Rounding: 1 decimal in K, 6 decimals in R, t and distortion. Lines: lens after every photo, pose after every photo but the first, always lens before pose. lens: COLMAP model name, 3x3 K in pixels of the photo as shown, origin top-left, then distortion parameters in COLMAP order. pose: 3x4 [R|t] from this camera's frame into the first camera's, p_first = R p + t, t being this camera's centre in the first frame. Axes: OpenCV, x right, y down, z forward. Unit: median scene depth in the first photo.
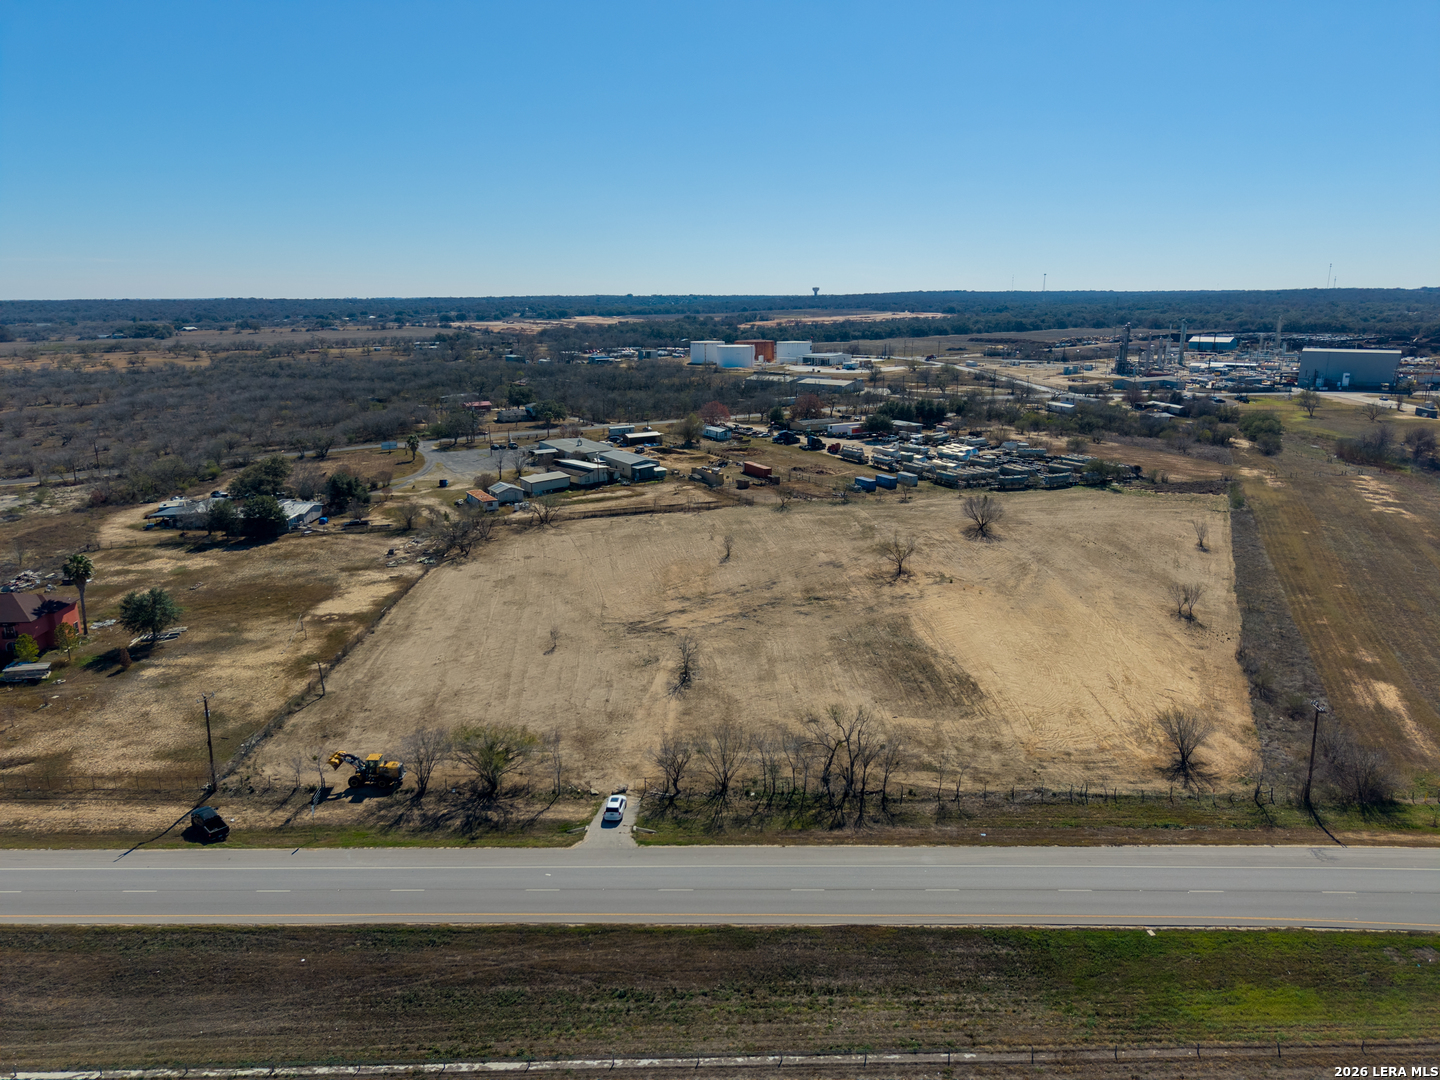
lens RADIAL K [[958.9, 0, 713.0], [0, 958.9, 543.7], [0, 0, 1]] dist [0.035174, -0.036633]
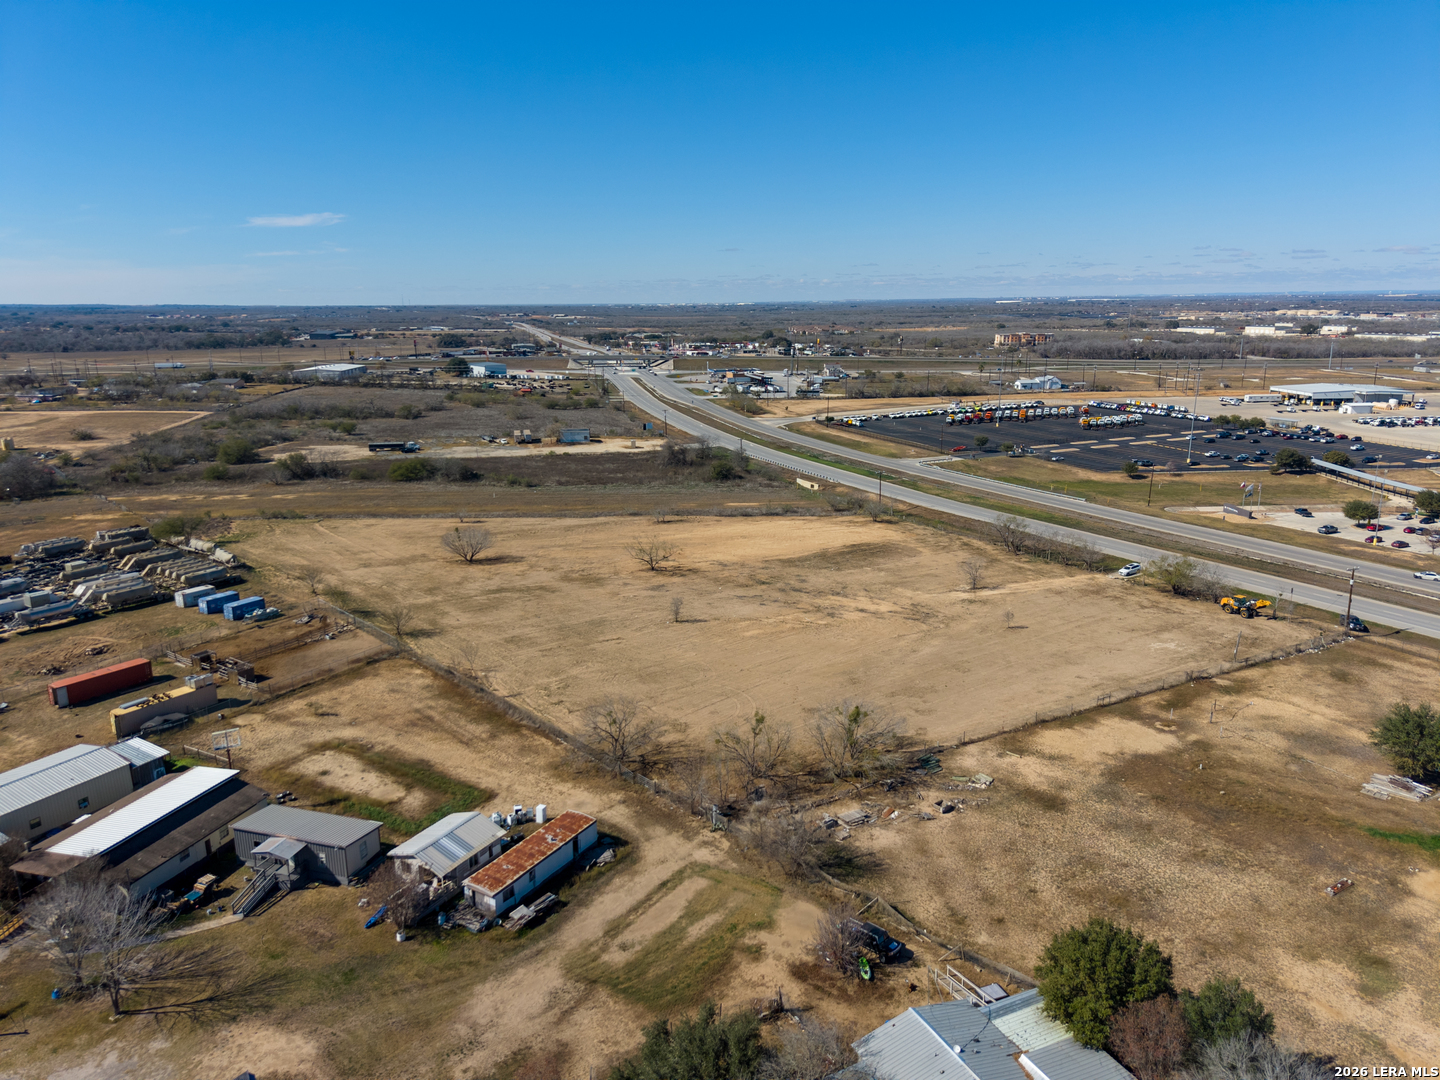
lens RADIAL K [[958.9, 0, 713.0], [0, 958.9, 543.7], [0, 0, 1]] dist [0.035174, -0.036633]
pose [[-0.479015, -0.205544, 0.853403, -0.678380], [0.232766, 0.907654, 0.349262, -0.324809], [-0.846383, 0.365945, -0.386936, 1.235314]]
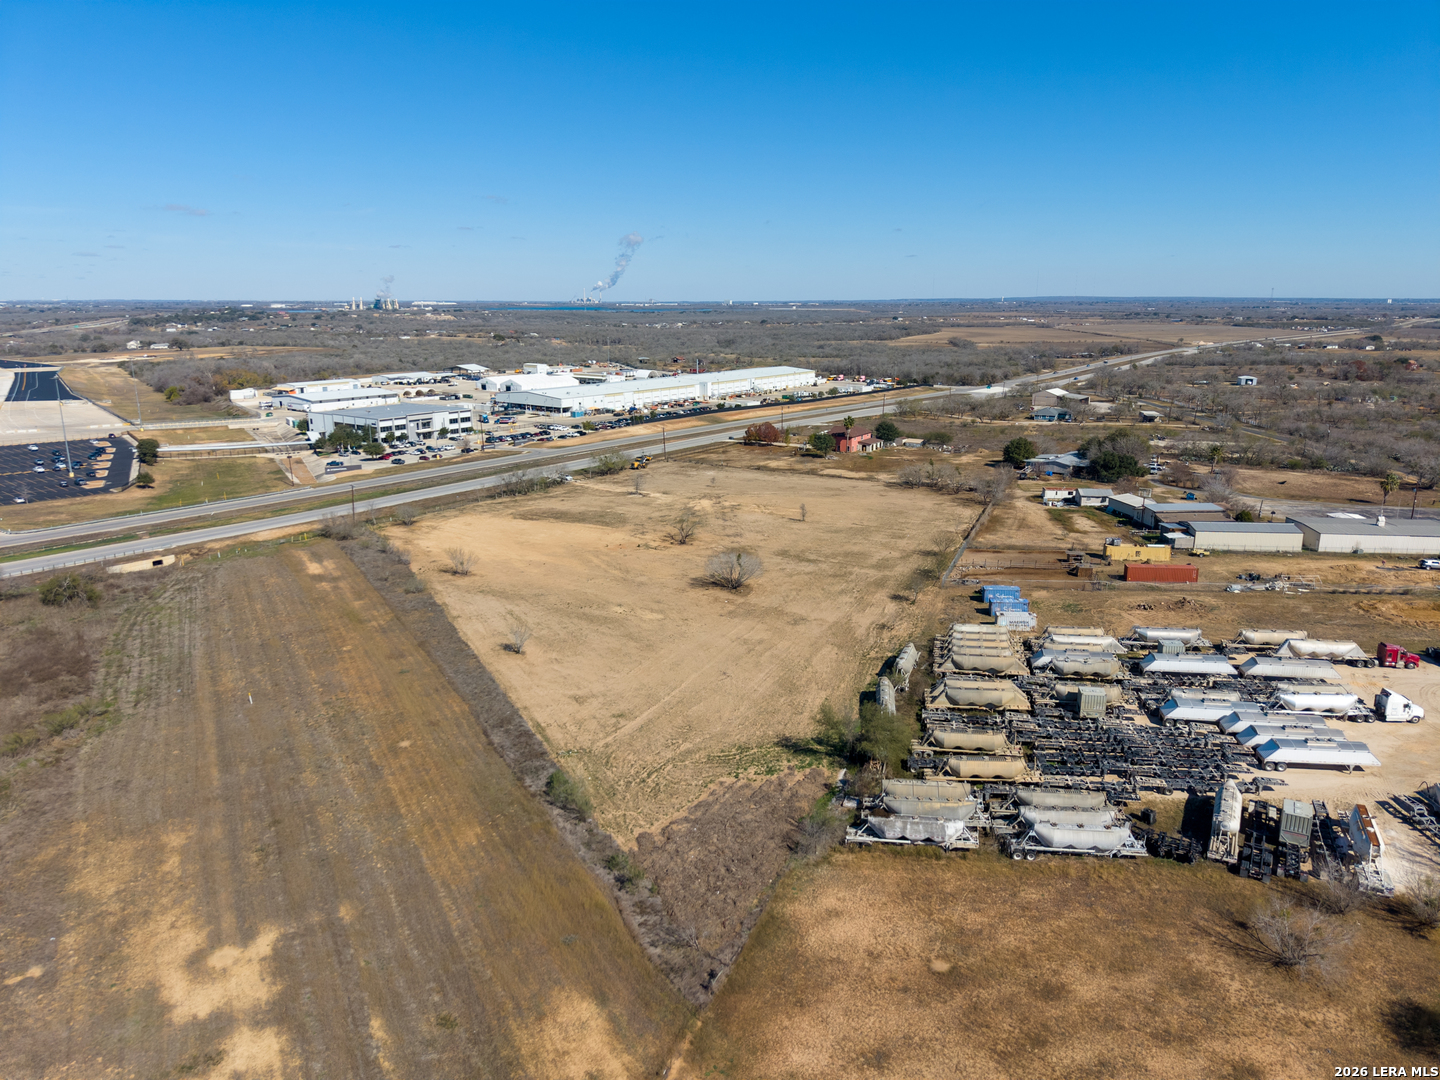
lens RADIAL K [[951.0, 0, 715.1], [0, 951.0, 569.9], [0, 0, 1]] dist [0.056076, -0.073136]
pose [[-0.606351, 0.221542, -0.763713, 0.970879], [-0.193878, 0.890238, 0.412175, -0.387648], [0.771200, 0.397989, -0.496844, 1.477799]]
